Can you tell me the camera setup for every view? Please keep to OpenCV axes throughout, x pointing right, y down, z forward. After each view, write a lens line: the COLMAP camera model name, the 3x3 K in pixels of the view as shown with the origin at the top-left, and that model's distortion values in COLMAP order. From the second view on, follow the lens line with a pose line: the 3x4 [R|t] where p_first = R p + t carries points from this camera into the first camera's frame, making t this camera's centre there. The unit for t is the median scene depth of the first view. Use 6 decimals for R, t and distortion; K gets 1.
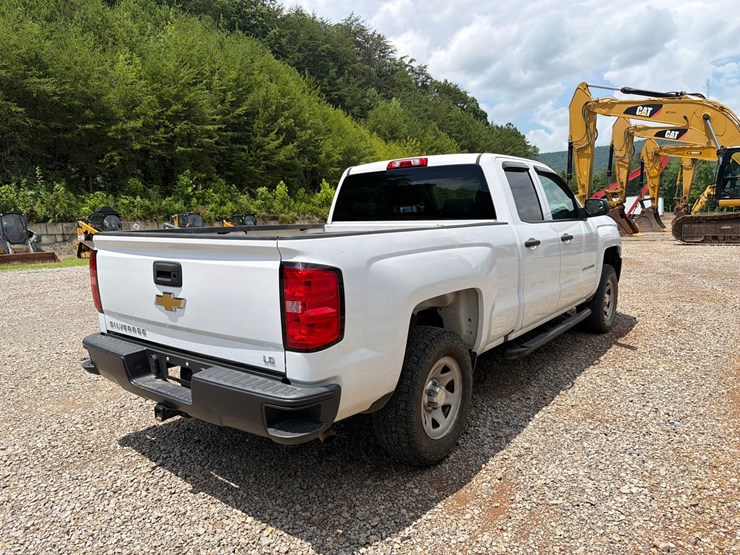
lens RADIAL K [[525.7, 0, 365.2], [0, 525.7, 281.4], [0, 0, 1]] dist [0.021100, -0.032912]
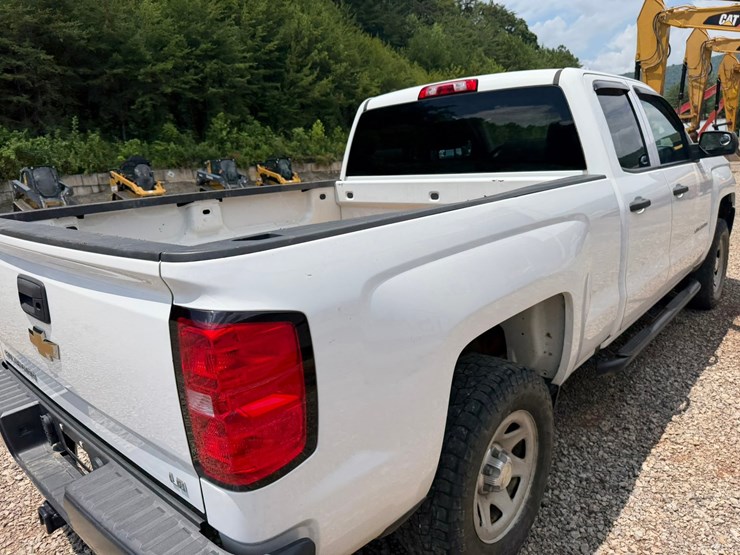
lens RADIAL K [[525.7, 0, 364.8], [0, 525.7, 278.4], [0, 0, 1]] dist [0.021100, -0.032912]
pose [[0.996282, -0.017033, -0.084452, 0.003514], [0.026069, 0.993910, 0.107069, -0.007534], [0.082114, -0.108873, 0.990658, 0.038434]]
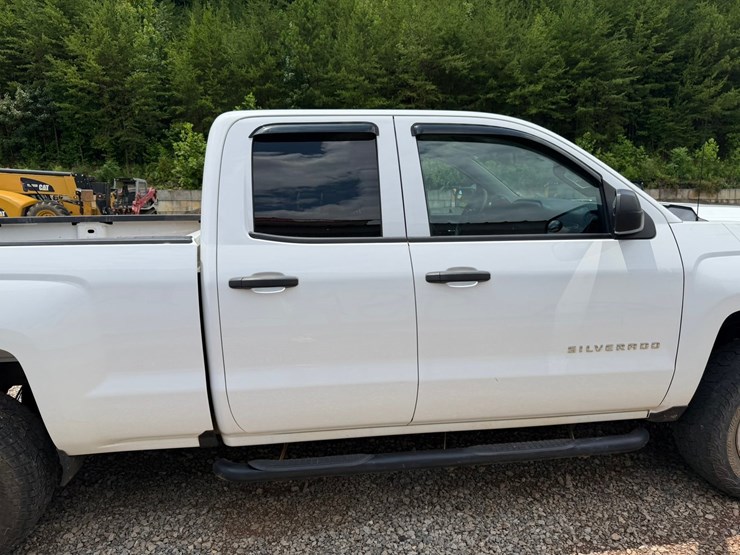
lens RADIAL K [[525.7, 0, 352.1], [0, 525.7, 276.5], [0, 0, 1]] dist [0.021100, -0.032912]
pose [[0.689151, 0.136062, -0.711729, 0.078353], [-0.094818, 0.990700, 0.097583, -0.015132], [0.718387, 0.000235, 0.695643, 0.077092]]
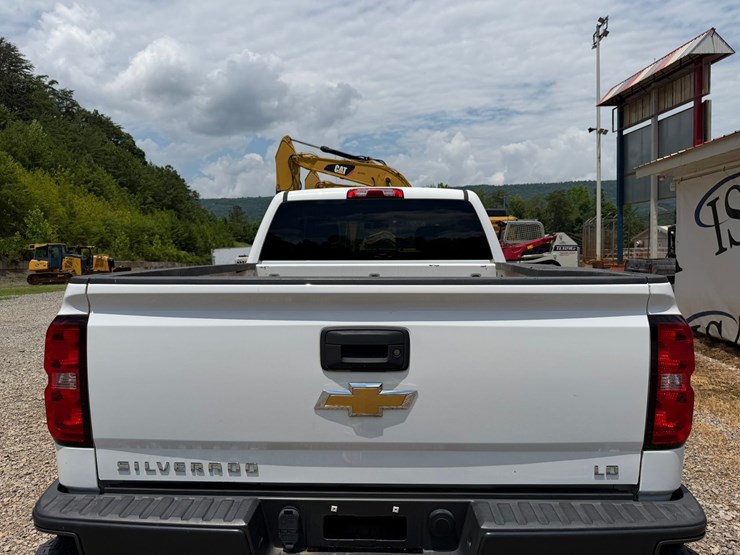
lens RADIAL K [[525.7, 0, 370.9], [0, 525.7, 281.3], [0, 0, 1]] dist [0.021100, -0.032912]
pose [[0.801499, -0.010905, 0.597897, -0.059140], [0.060488, 0.996184, -0.062917, -0.004298], [-0.594929, 0.086594, 0.799100, 0.046849]]
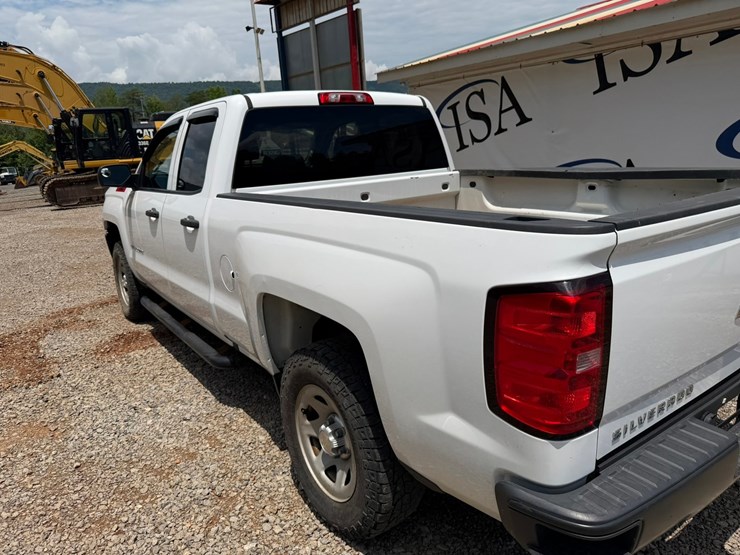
lens RADIAL K [[525.7, 0, 364.7], [0, 525.7, 279.0], [0, 0, 1]] dist [0.021100, -0.032912]
pose [[0.283521, -0.227315, 0.931635, -0.090664], [0.174020, 0.967565, 0.183124, -0.014980], [-0.943044, 0.110203, 0.313883, 0.105443]]
